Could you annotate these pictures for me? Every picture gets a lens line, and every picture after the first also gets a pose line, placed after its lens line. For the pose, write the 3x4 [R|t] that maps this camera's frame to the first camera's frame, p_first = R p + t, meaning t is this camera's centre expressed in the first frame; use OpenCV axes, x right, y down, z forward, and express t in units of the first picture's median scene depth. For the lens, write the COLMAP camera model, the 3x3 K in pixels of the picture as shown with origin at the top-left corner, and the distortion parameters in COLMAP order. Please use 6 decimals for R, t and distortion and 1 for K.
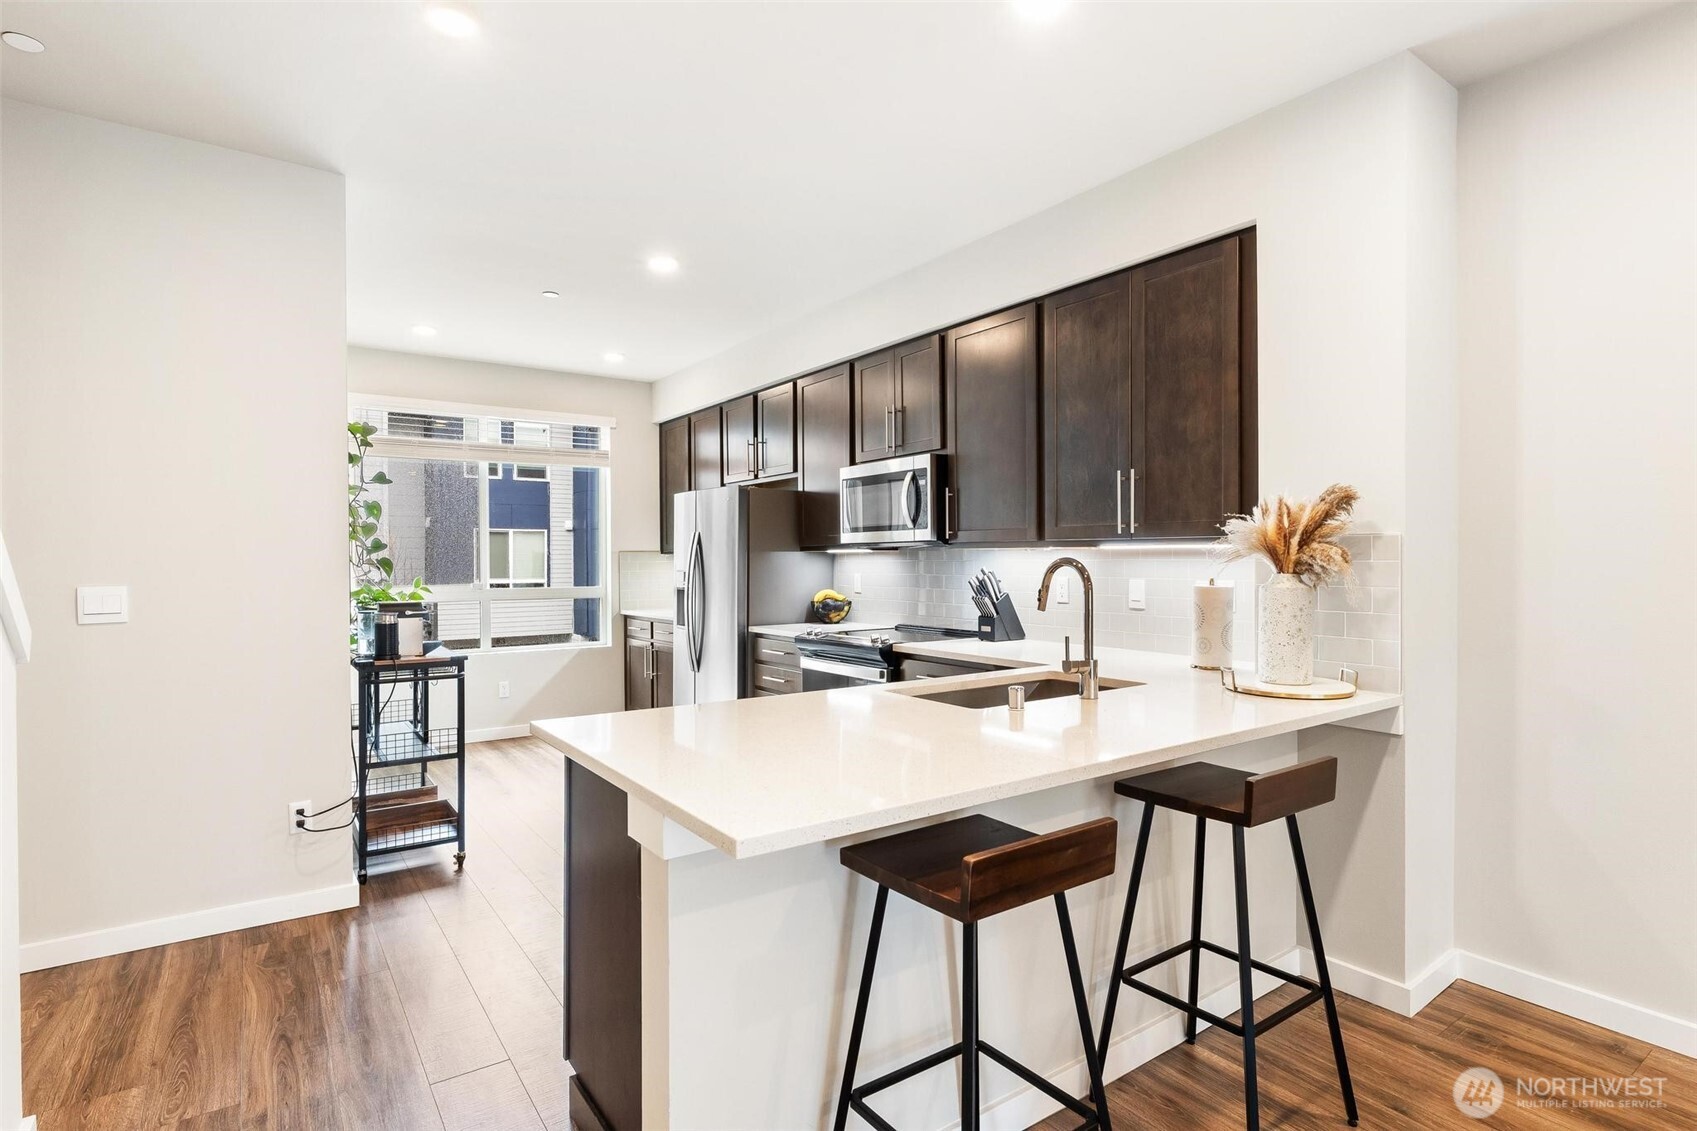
lens RADIAL K [[857.3, 0, 848.7], [0, 857.3, 566.4], [0, 0, 1]] dist [-0.003564, -0.000239]
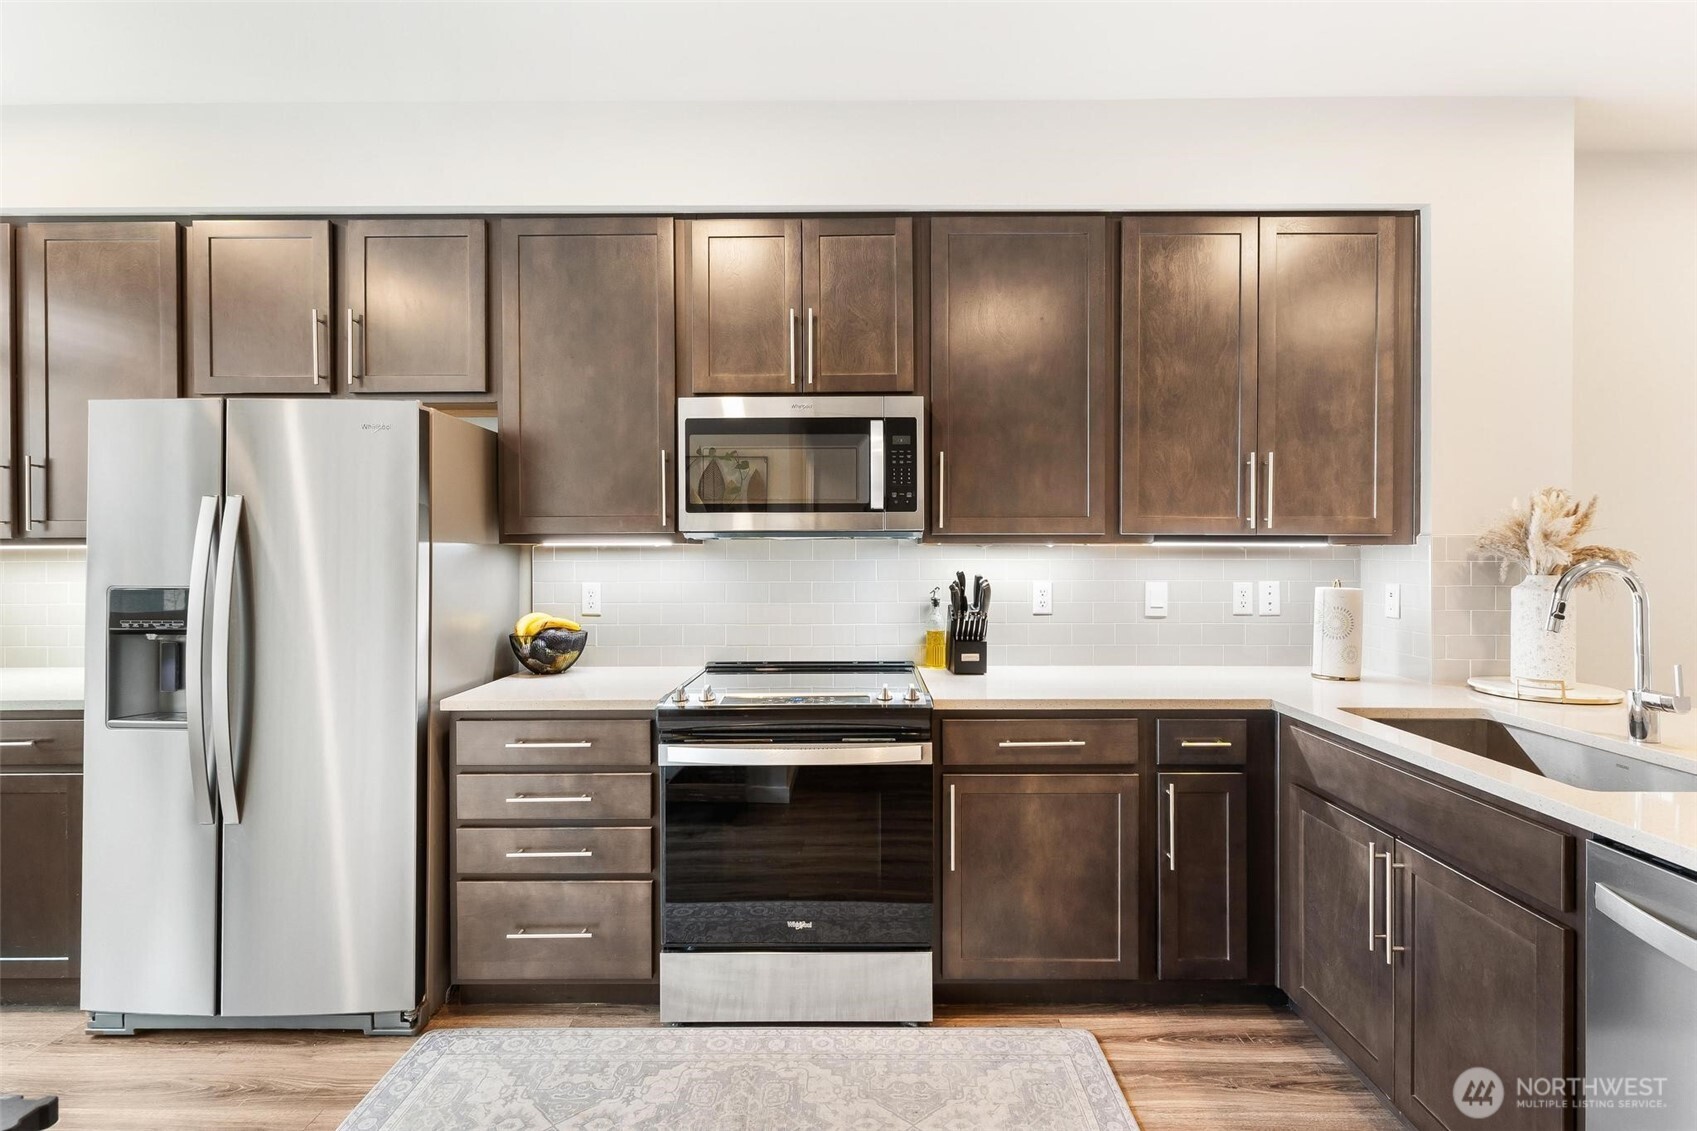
lens RADIAL K [[826.2, 0, 849.8], [0, 826.2, 554.3], [0, 0, 1]] dist [0.006577, -0.000194]
pose [[0.578846, -0.001548, 0.815435, -0.446281], [0.005875, 0.999980, -0.002272, -0.011052], [-0.815415, 0.006105, 0.578844, 0.677257]]
